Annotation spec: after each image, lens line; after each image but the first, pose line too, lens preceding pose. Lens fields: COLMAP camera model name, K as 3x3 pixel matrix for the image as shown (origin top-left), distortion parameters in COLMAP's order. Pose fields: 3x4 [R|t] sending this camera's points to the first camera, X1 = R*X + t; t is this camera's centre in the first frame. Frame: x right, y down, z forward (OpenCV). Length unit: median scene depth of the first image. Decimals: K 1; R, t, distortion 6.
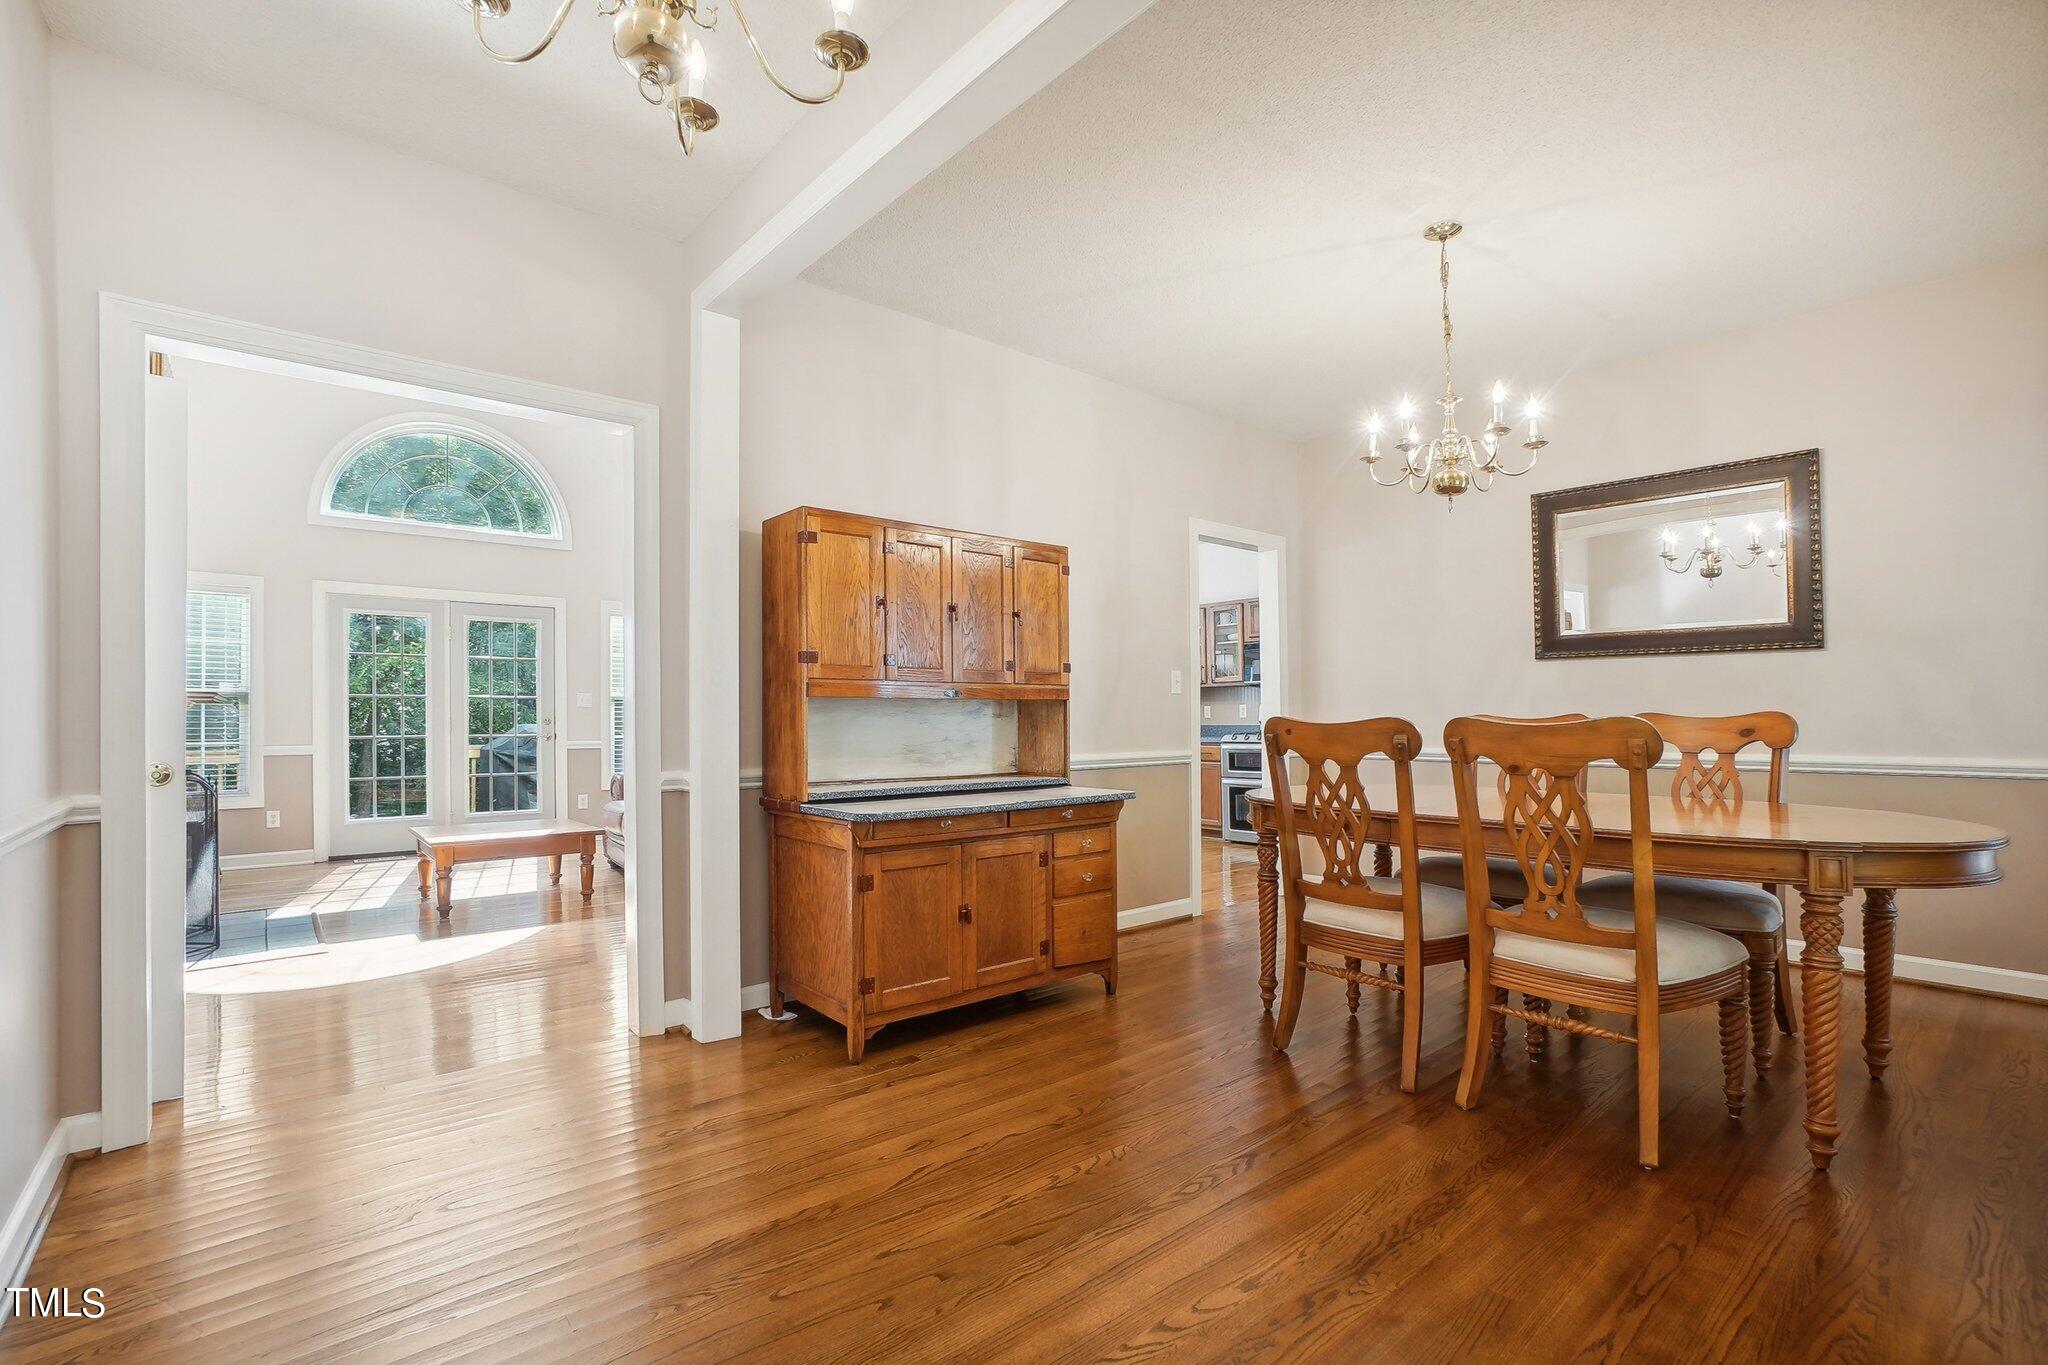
lens RADIAL K [[938.8, 0, 1019.8], [0, 938.8, 677.8], [0, 0, 1]] dist [-0.060214, 0.025711]
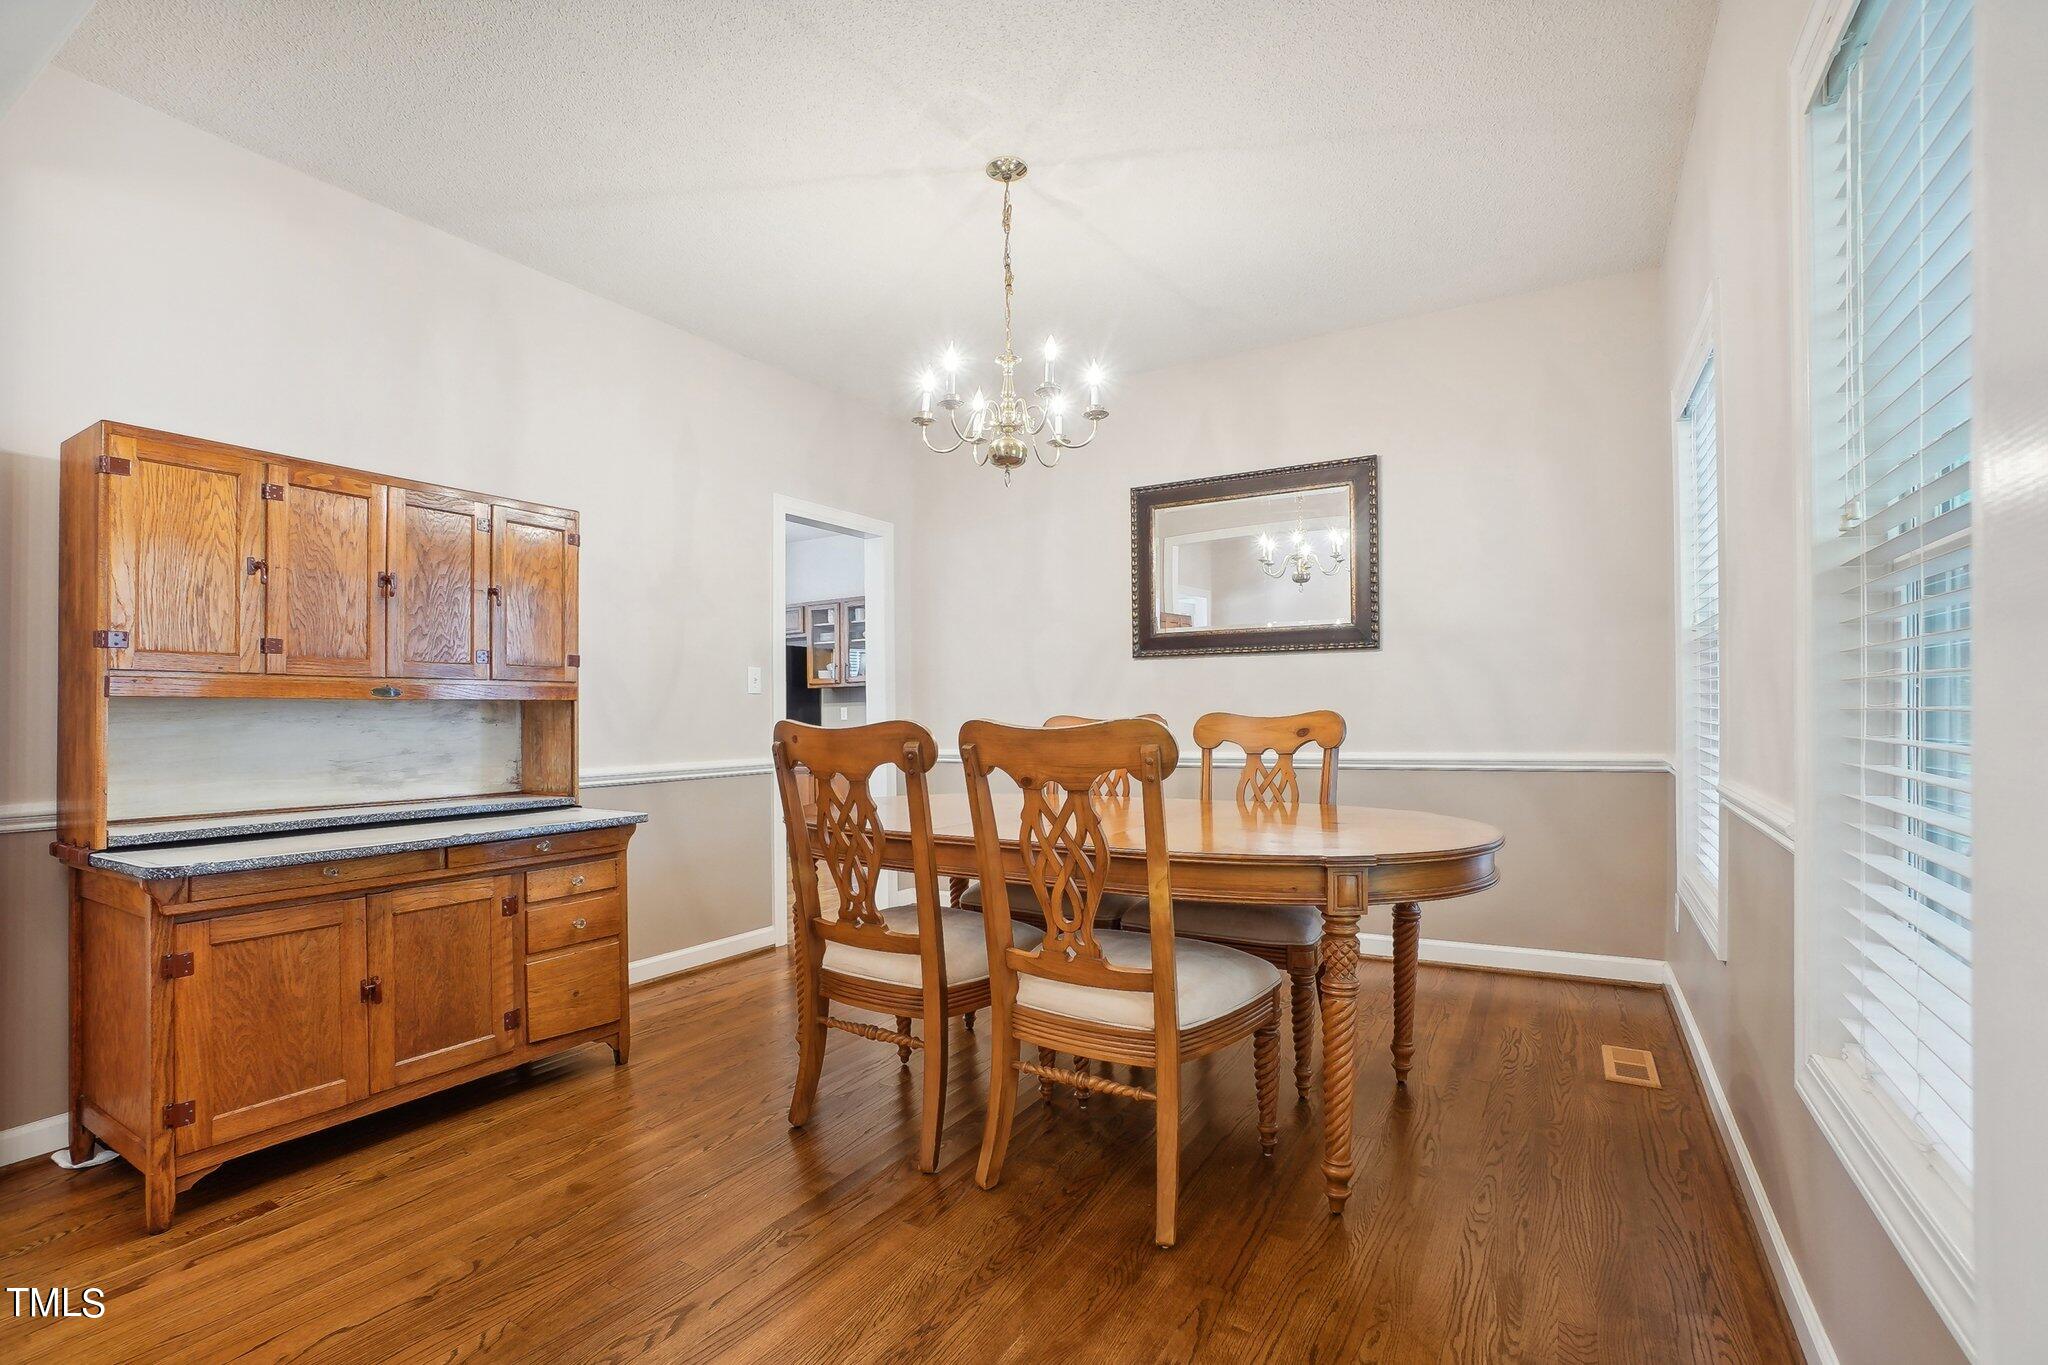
lens RADIAL K [[923.1, 0, 1024.0], [0, 923.1, 682.5], [0, 0, 1]] dist [-0.053314, 0.019749]
pose [[0.949771, 0.002485, 0.312935, 0.207091], [-0.003378, 0.999992, 0.002312, 0.005781], [-0.312926, -0.003253, 0.949772, 0.164049]]
